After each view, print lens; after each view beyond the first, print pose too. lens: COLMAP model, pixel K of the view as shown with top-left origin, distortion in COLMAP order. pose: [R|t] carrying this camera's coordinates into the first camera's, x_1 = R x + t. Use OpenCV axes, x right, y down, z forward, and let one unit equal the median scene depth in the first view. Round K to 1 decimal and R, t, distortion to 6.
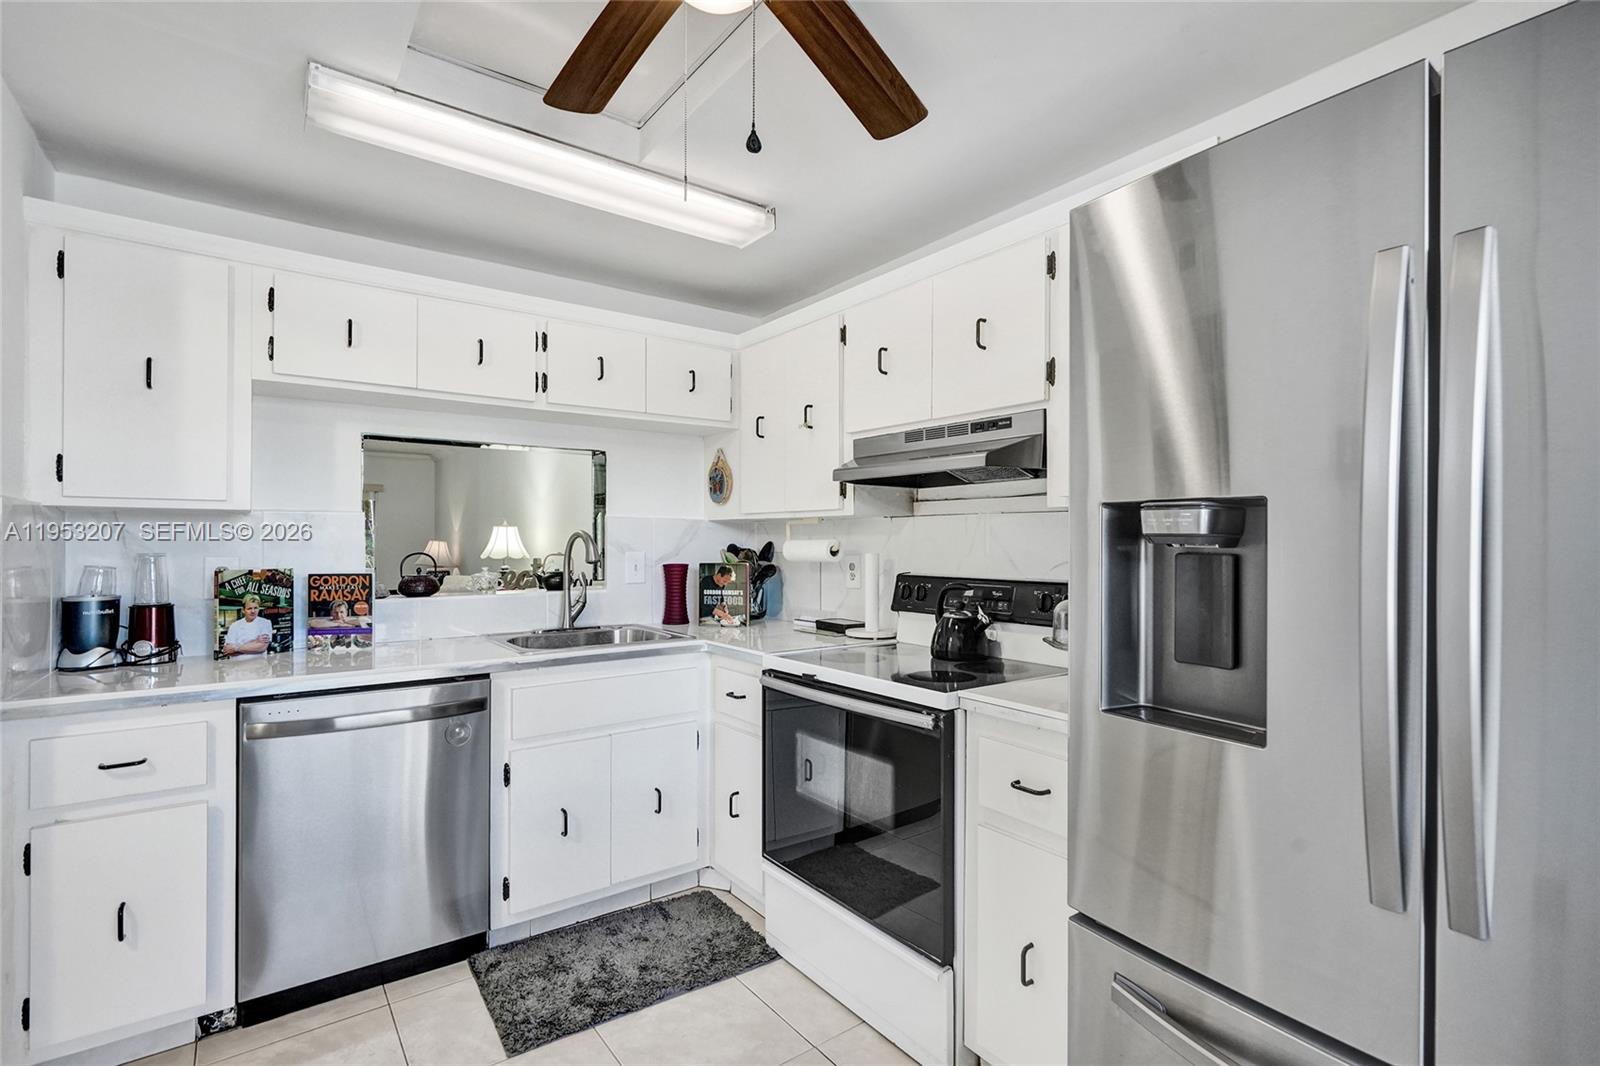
lens RADIAL K [[771.4, 0, 799.9], [0, 771.4, 538.4], [0, 0, 1]] dist [-0.051074, 0.020808]
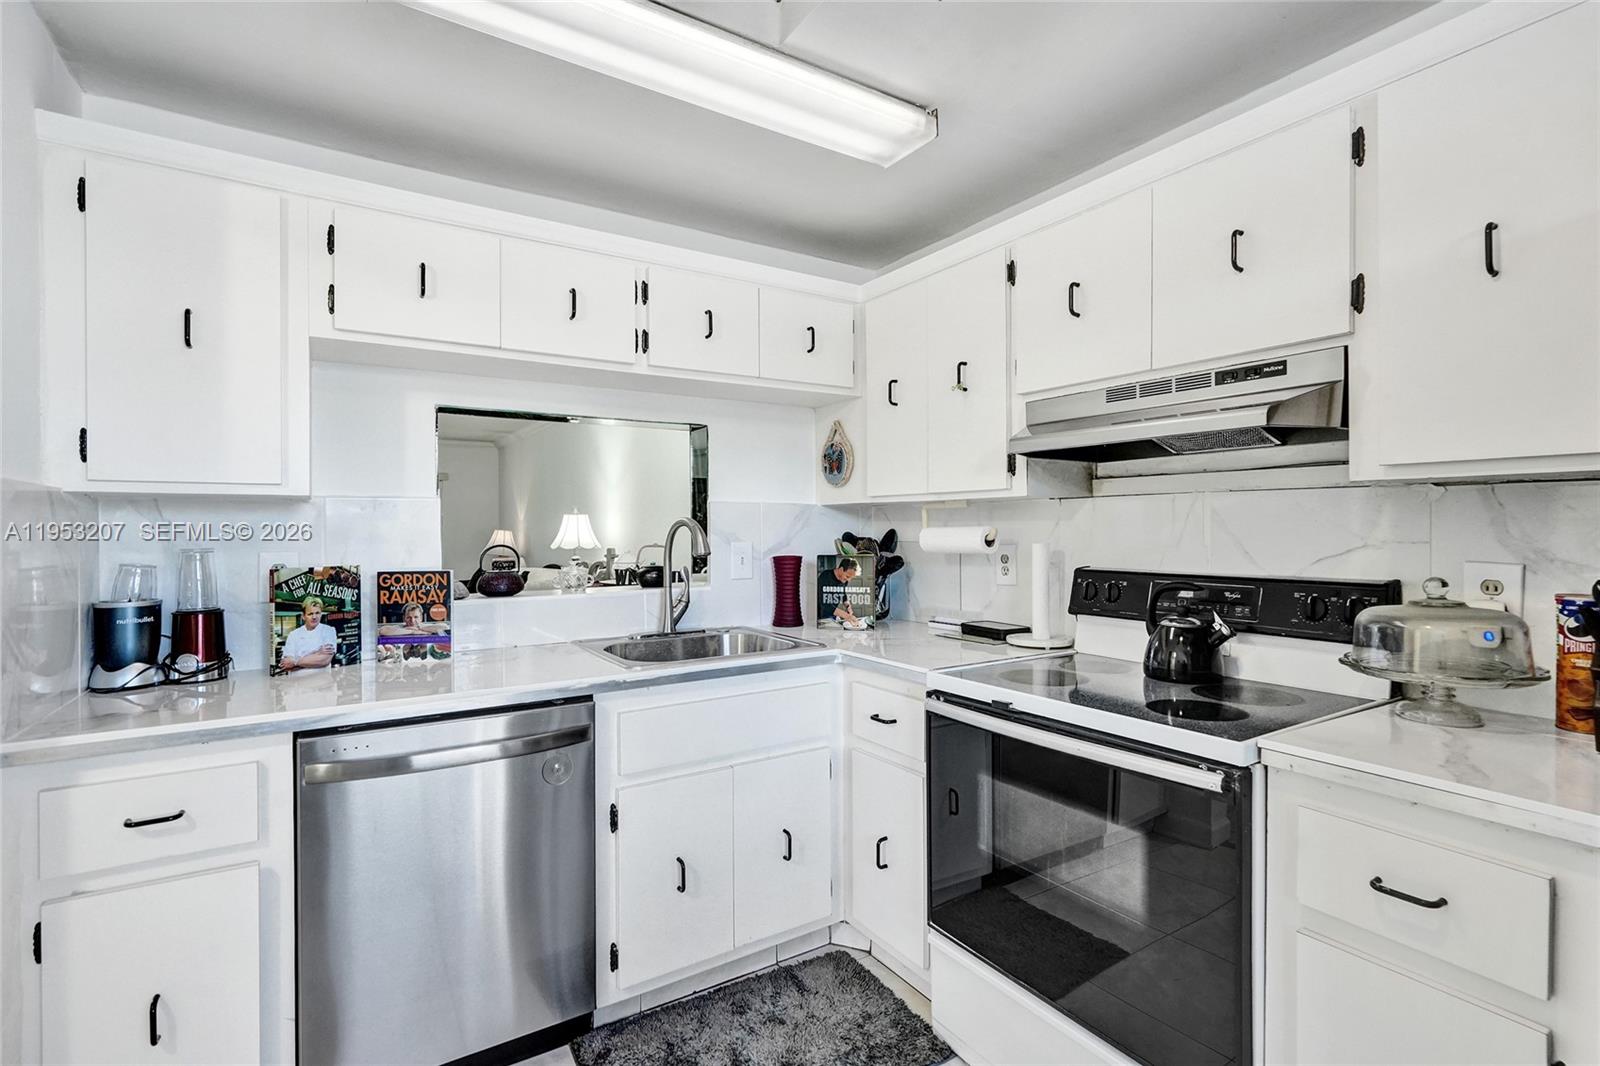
lens RADIAL K [[771.4, 0, 783.0], [0, 771.4, 532.1], [0, 0, 1]] dist [-0.051074, 0.020808]
pose [[0.996203, -0.006002, -0.086855, -0.130684], [0.006750, 0.999943, 0.008321, -0.001185], [0.086800, -0.008876, 0.996186, 0.204292]]
